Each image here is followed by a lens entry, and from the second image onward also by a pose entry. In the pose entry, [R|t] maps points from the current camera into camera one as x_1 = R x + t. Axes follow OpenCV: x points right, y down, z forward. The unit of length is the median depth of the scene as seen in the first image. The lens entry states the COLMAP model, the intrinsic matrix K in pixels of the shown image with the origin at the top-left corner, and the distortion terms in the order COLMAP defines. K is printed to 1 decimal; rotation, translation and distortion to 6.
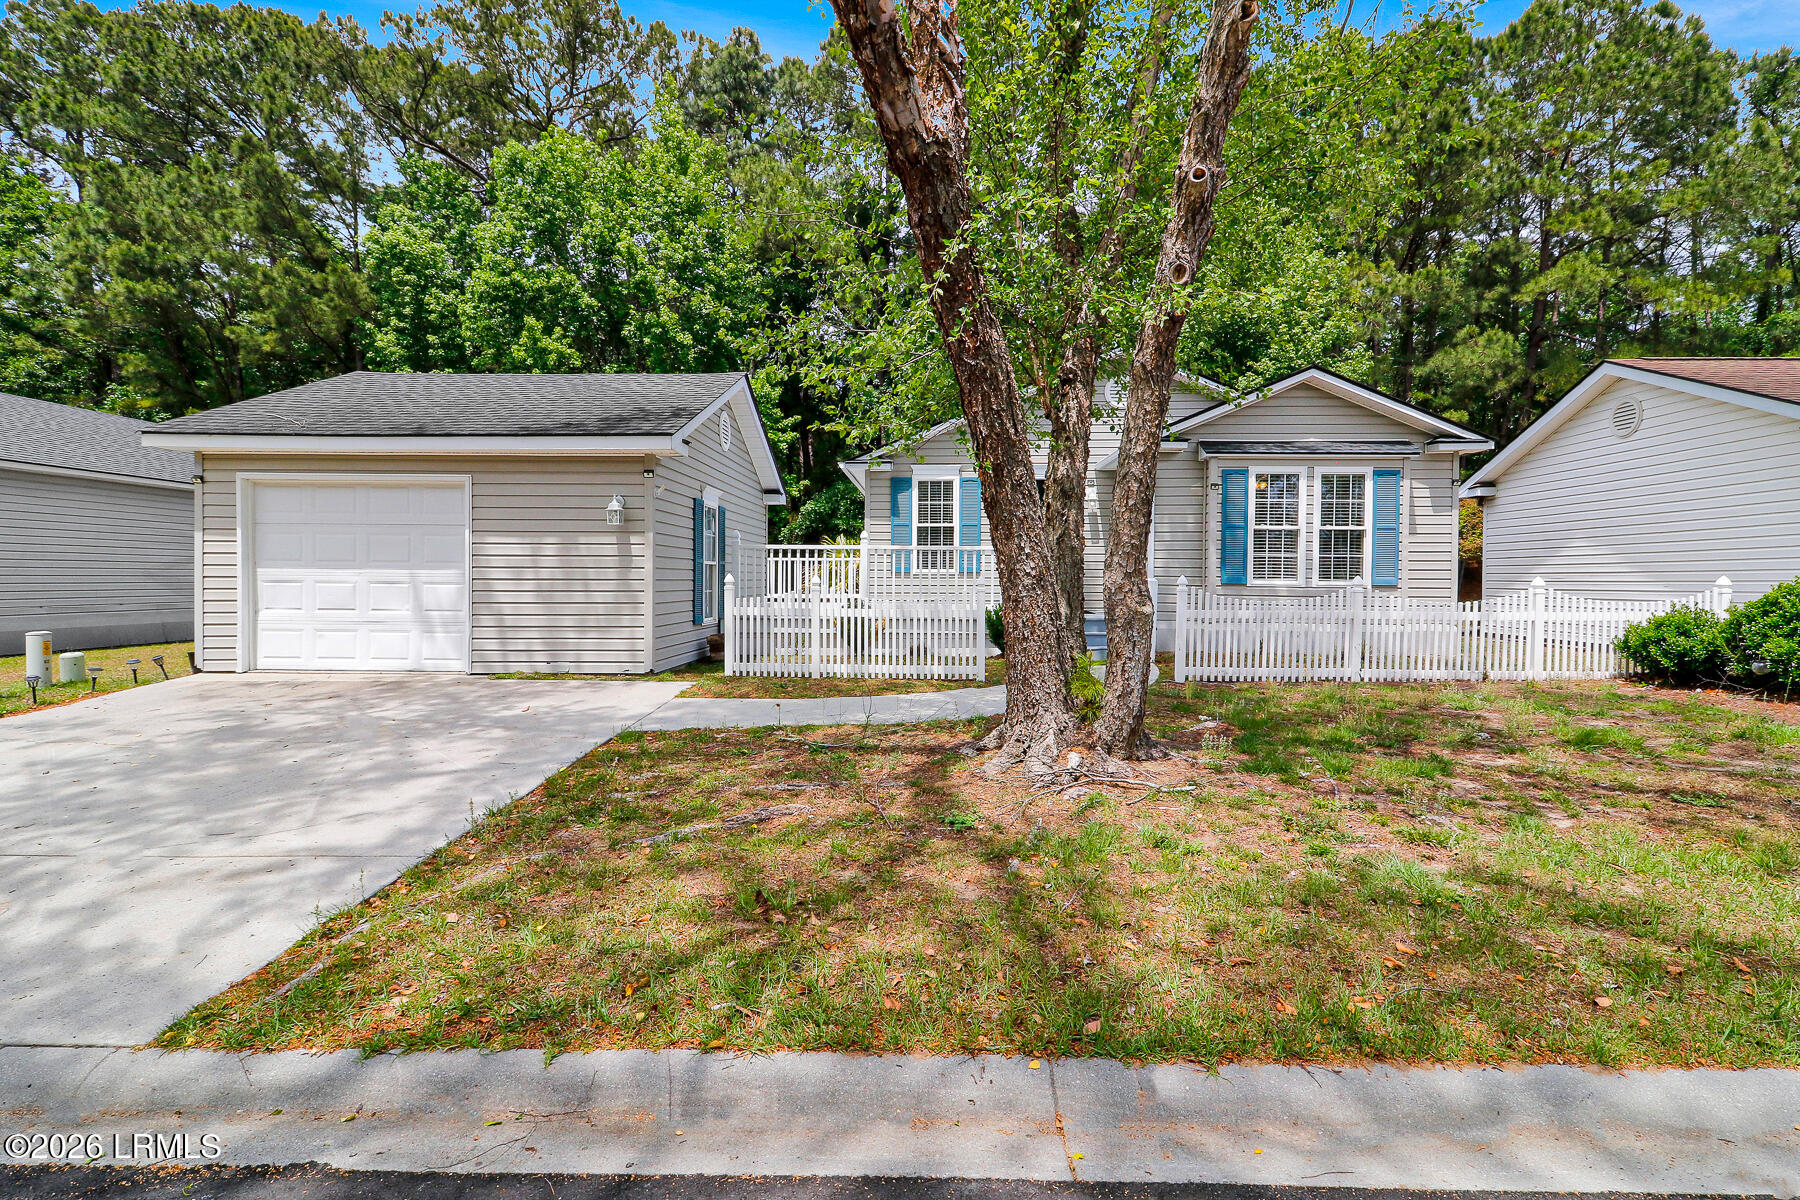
lens RADIAL K [[866.6, 0, 903.5], [0, 866.6, 595.4], [0, 0, 1]] dist [0.023987, -0.007085]
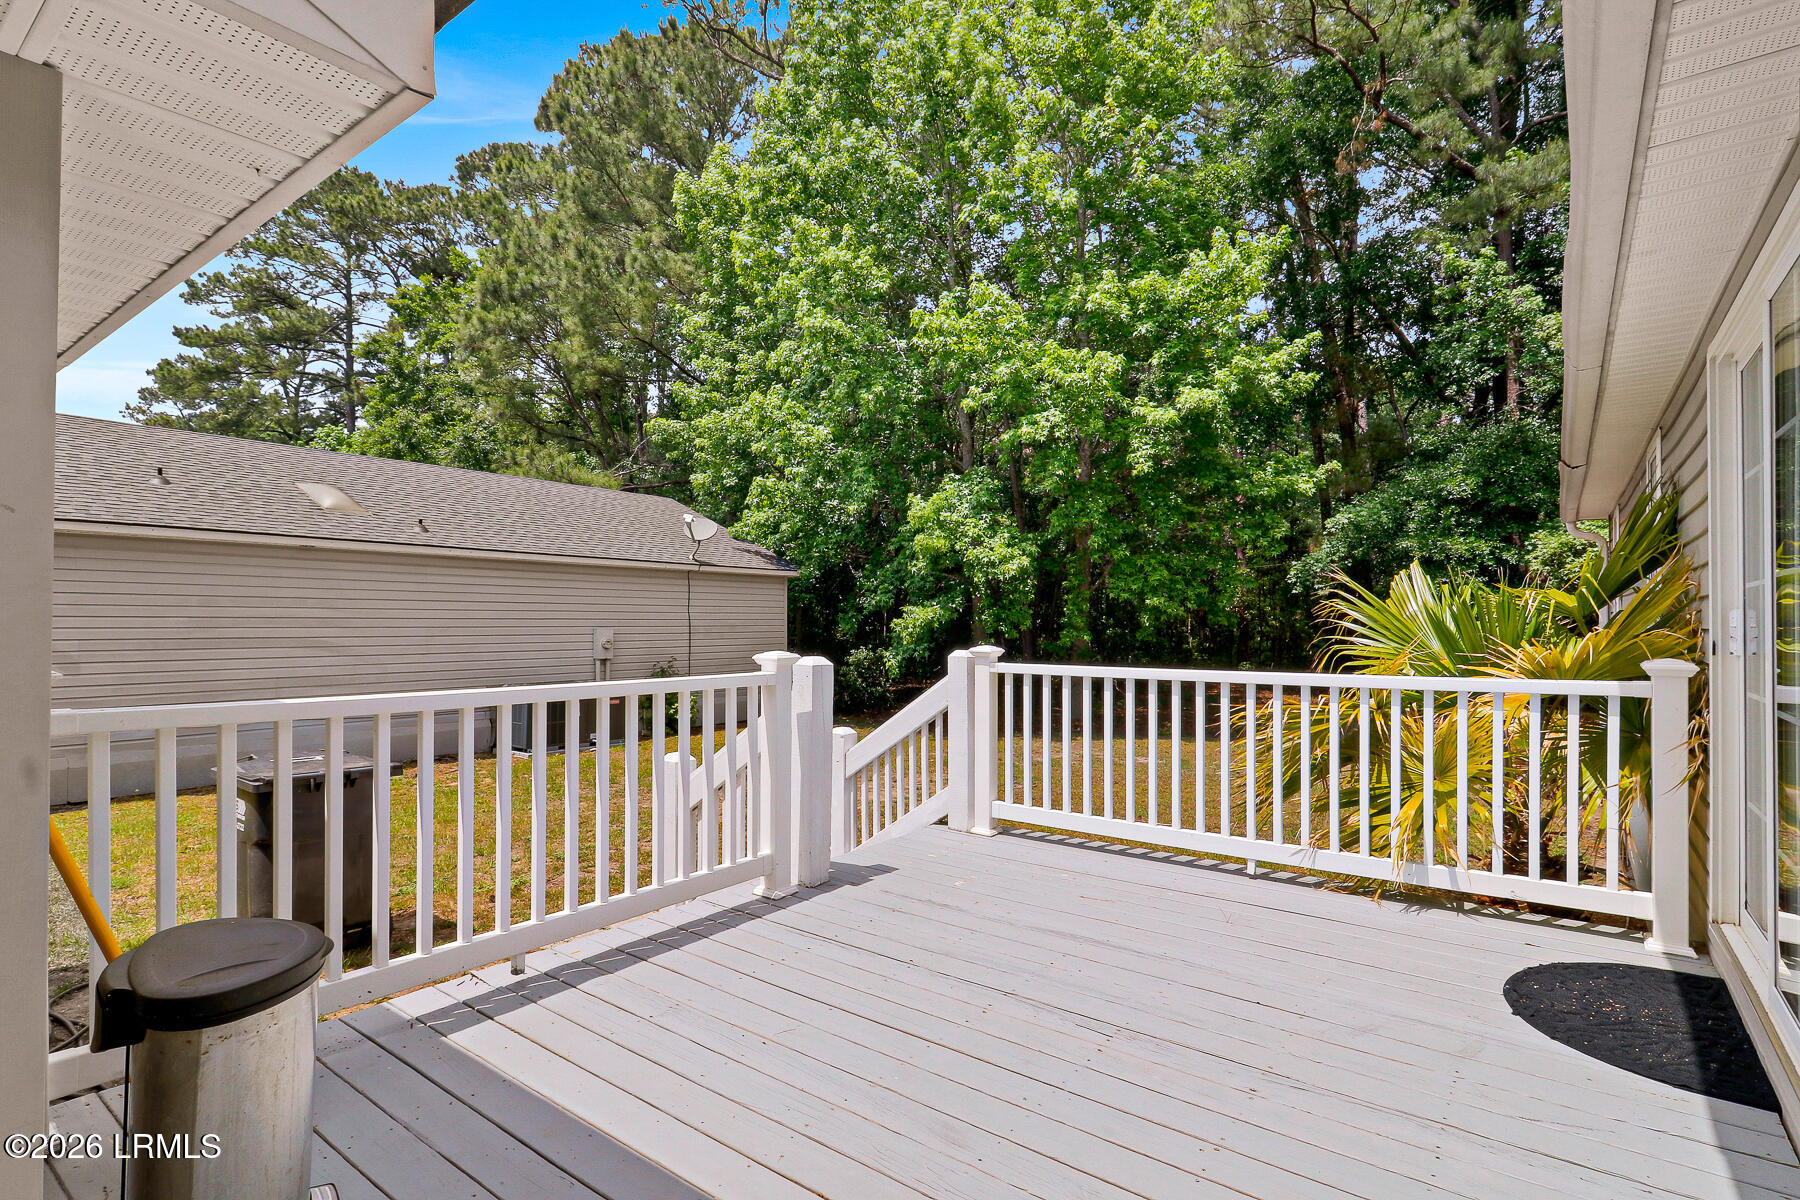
lens RADIAL K [[866.6, 0, 899.3], [0, 866.6, 605.5], [0, 0, 1]] dist [0.023987, -0.007085]
pose [[0.810218, -0.012169, -0.586003, -0.075129], [-0.011456, 0.999265, -0.036589, -0.079035], [0.586017, 0.036358, 0.809483, 1.226140]]
